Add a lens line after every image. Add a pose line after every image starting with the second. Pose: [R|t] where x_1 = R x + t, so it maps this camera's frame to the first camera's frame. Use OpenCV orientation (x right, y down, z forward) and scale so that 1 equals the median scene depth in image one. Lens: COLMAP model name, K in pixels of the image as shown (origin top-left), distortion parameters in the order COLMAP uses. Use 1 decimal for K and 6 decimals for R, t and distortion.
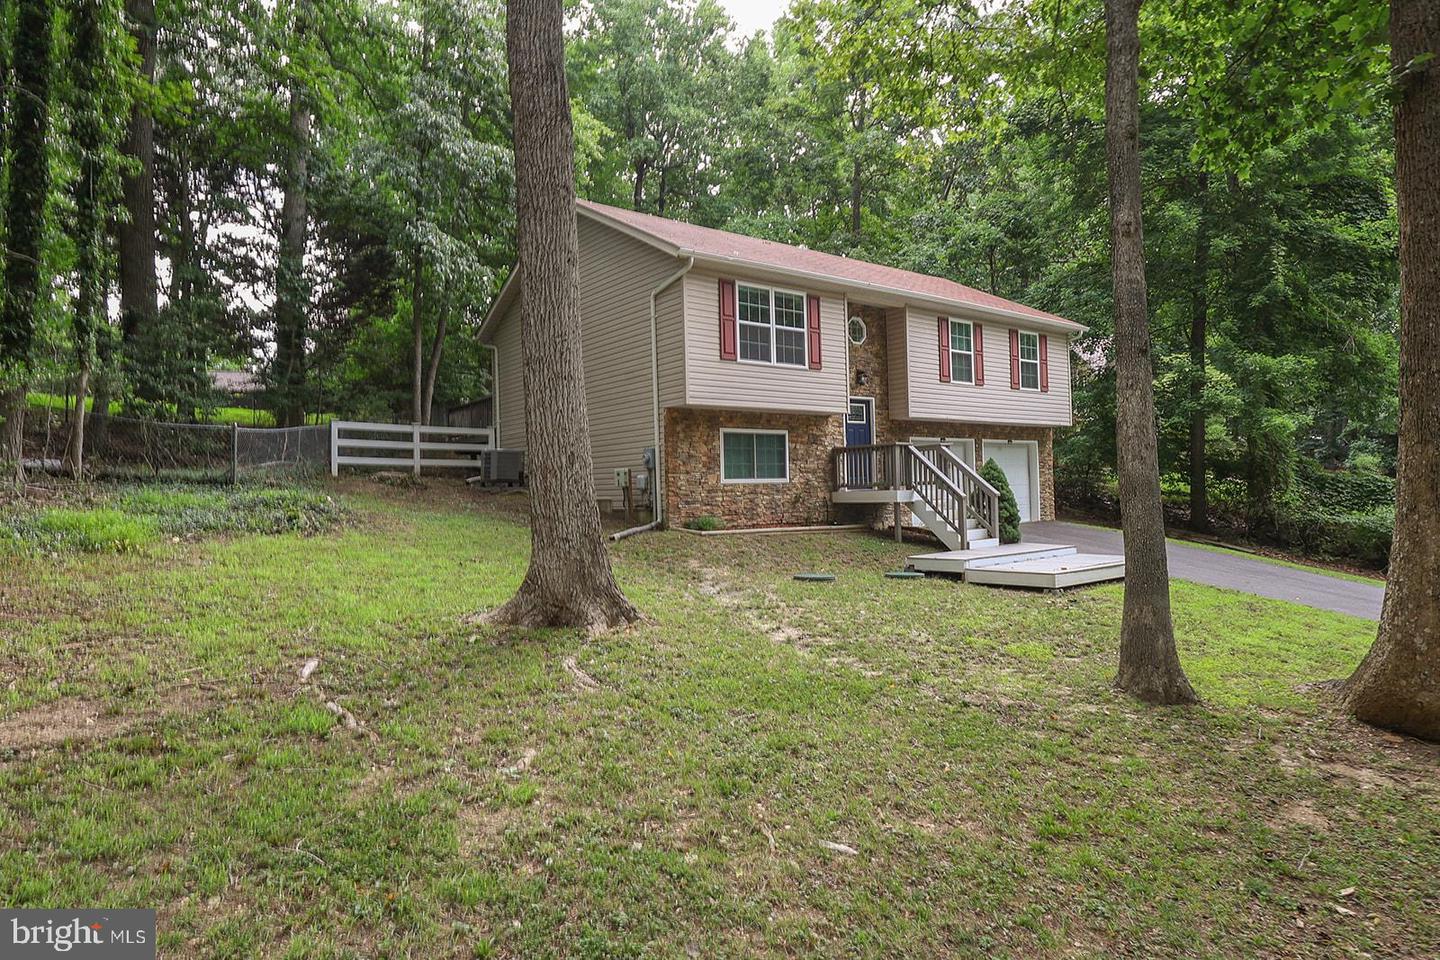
lens RADIAL K [[828.4, 0, 725.5], [0, 828.4, 474.8], [0, 0, 1]] dist [0.002008, 0.002080]
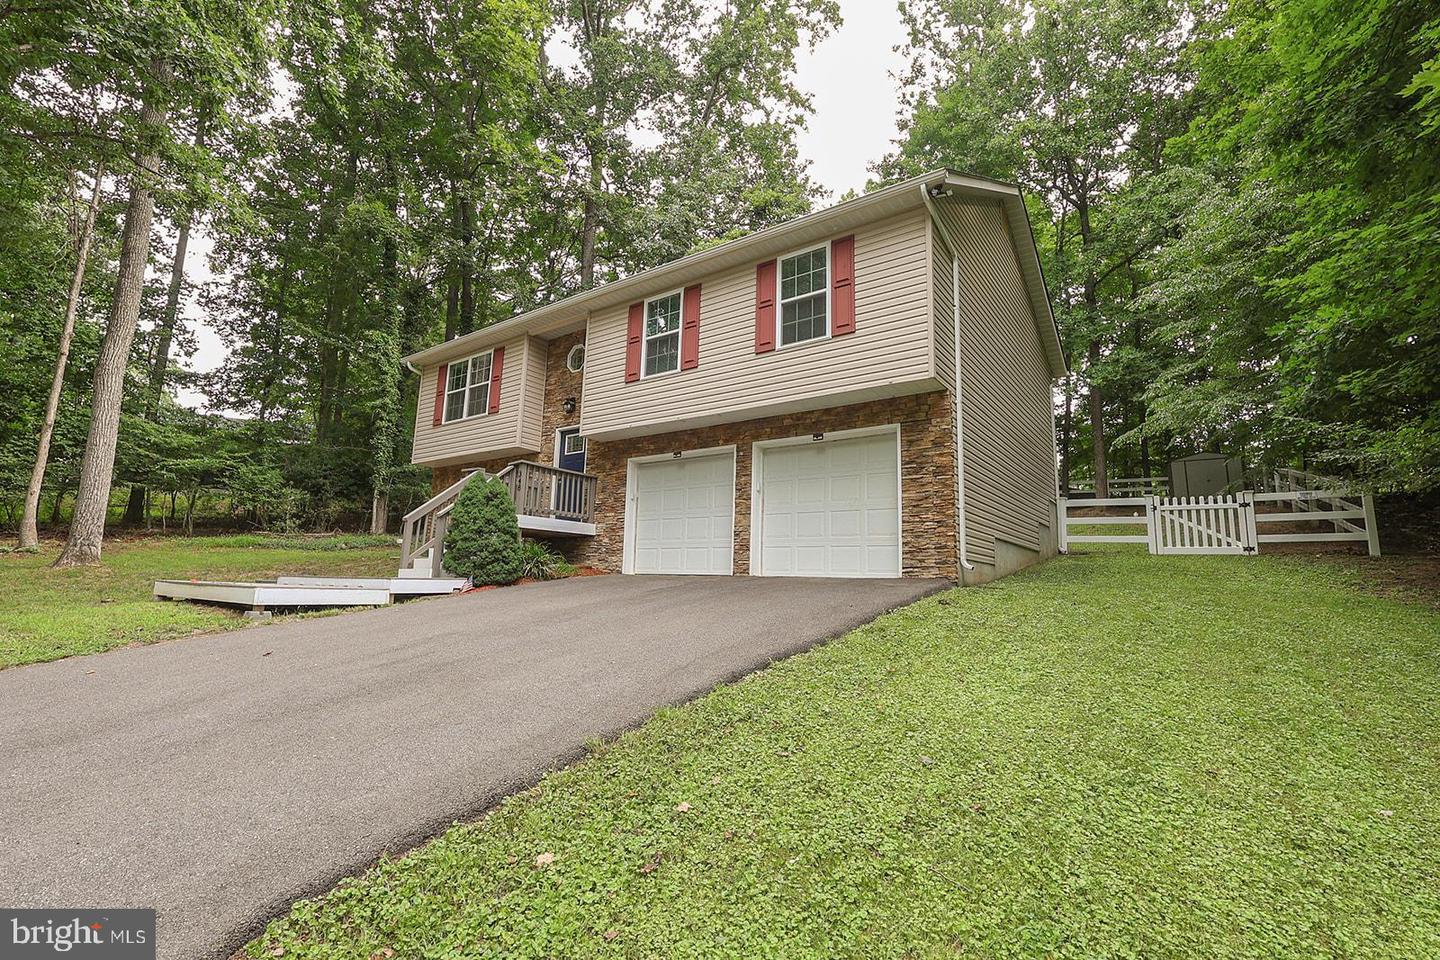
lens RADIAL K [[670.9, 0, 713.9], [0, 670.9, 472.9], [0, 0, 1]] dist [-0.004391, 0.001941]
pose [[0.258043, -0.128268, -0.957581, 0.937946], [-0.009000, 0.990786, -0.135141, 0.060868], [0.966092, 0.043490, 0.254511, 0.980188]]
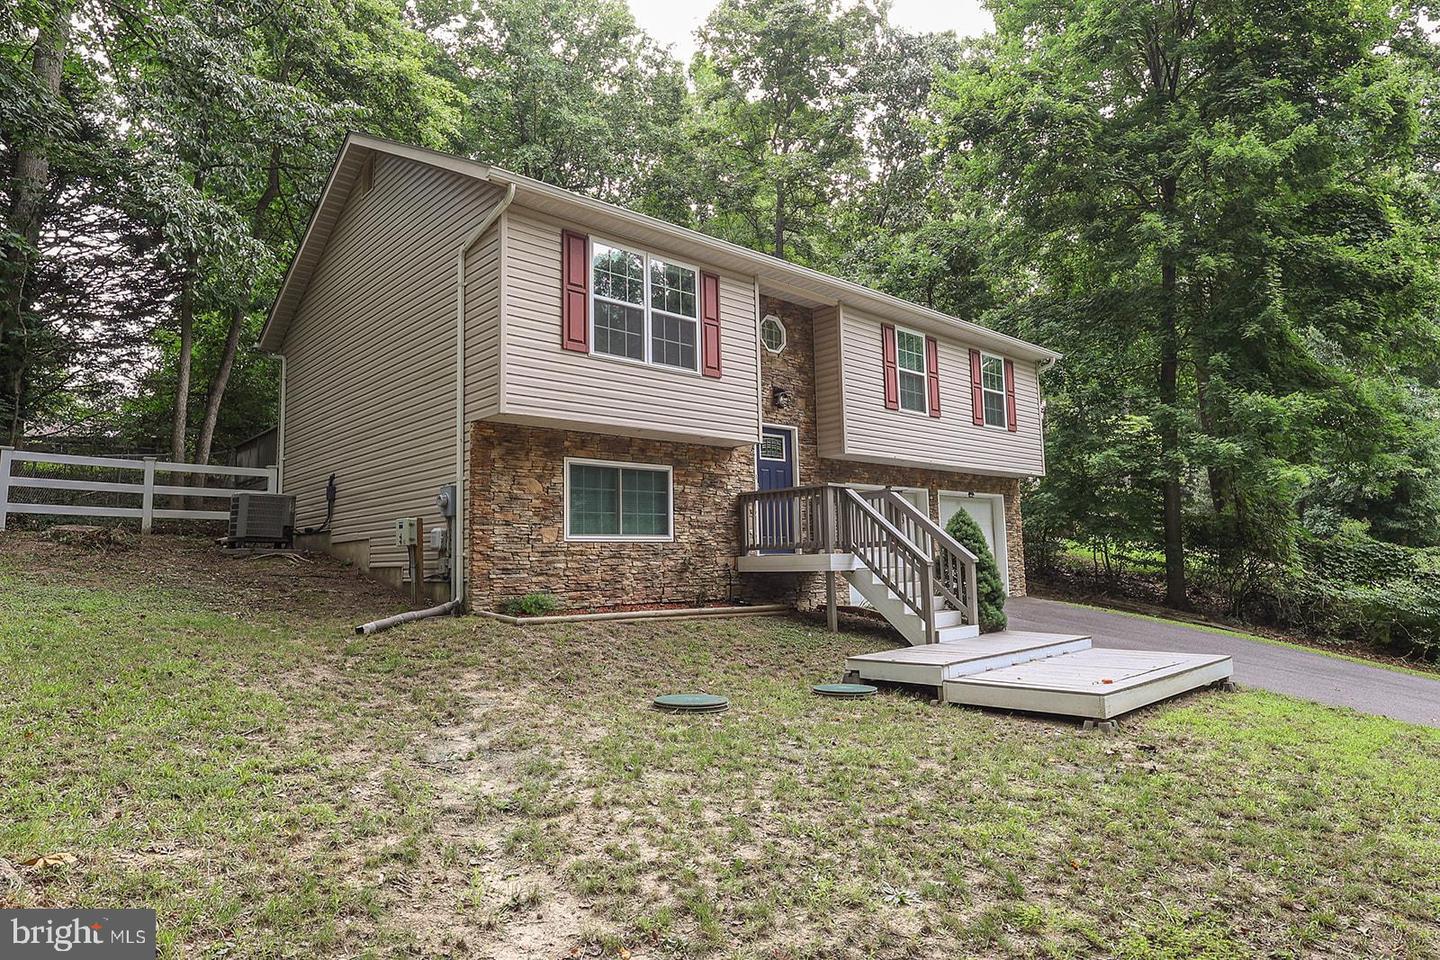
lens RADIAL K [[828.4, 0, 721.6], [0, 828.4, 477.8], [0, 0, 1]] dist [0.002008, 0.002080]
pose [[0.996678, 0.011119, 0.080686, 0.057236], [-0.004367, 0.996508, -0.083382, 0.012610], [-0.081332, 0.082752, 0.993246, 0.297798]]
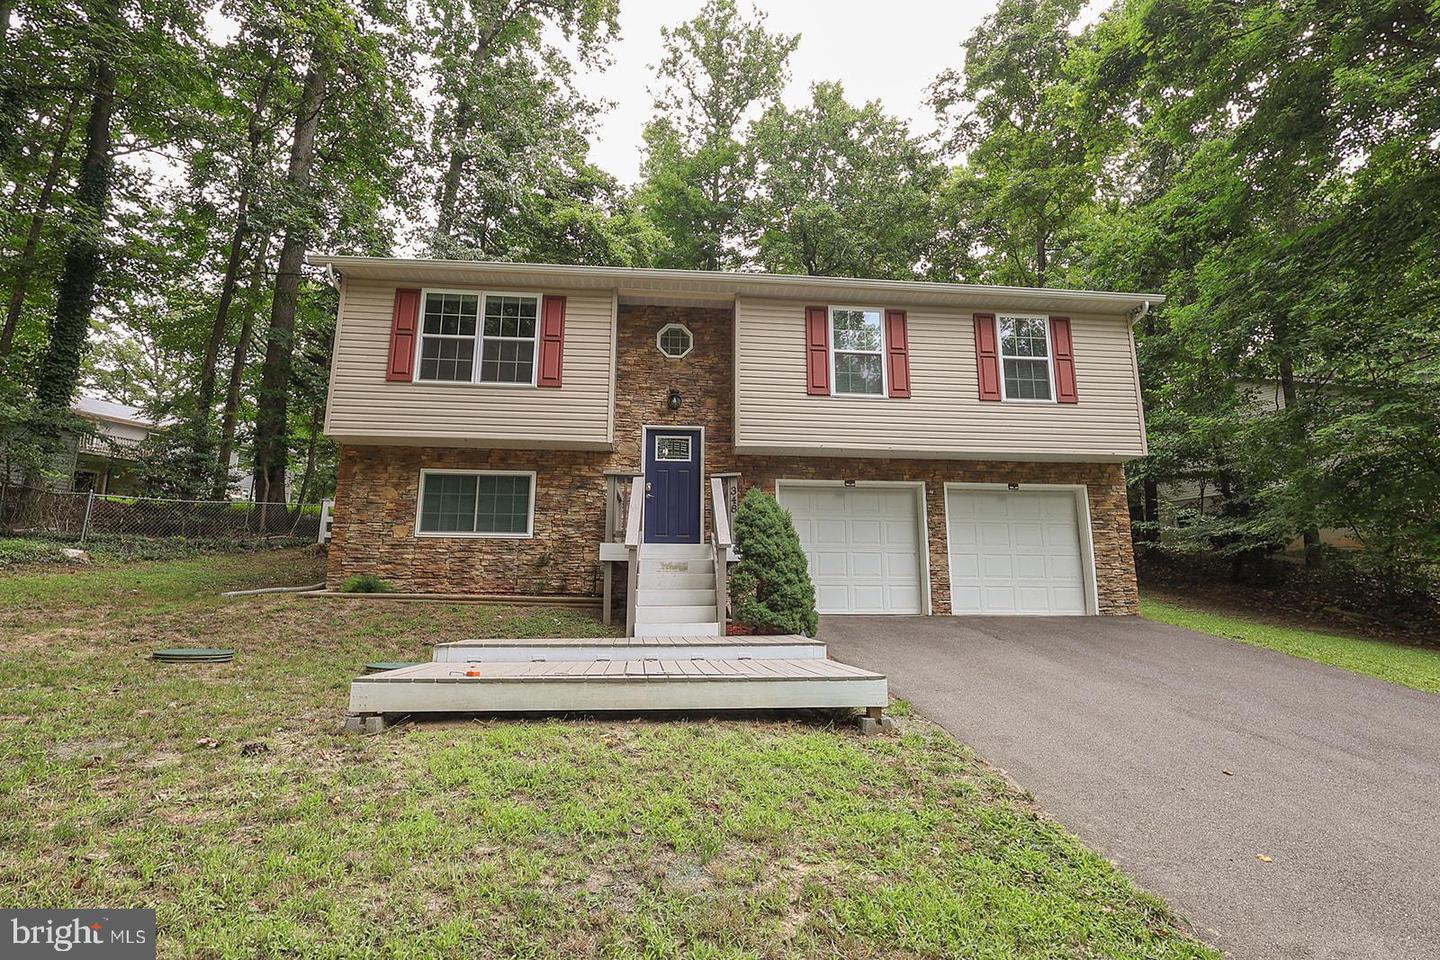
lens RADIAL K [[670.9, 0, 723.1], [0, 670.9, 477.7], [0, 0, 1]] dist [-0.004391, 0.001941]
pose [[0.842841, -0.074229, -0.533020, 0.521785], [-0.012012, 0.987600, -0.156529, 0.045370], [0.538029, 0.138332, 0.831498, 0.542457]]
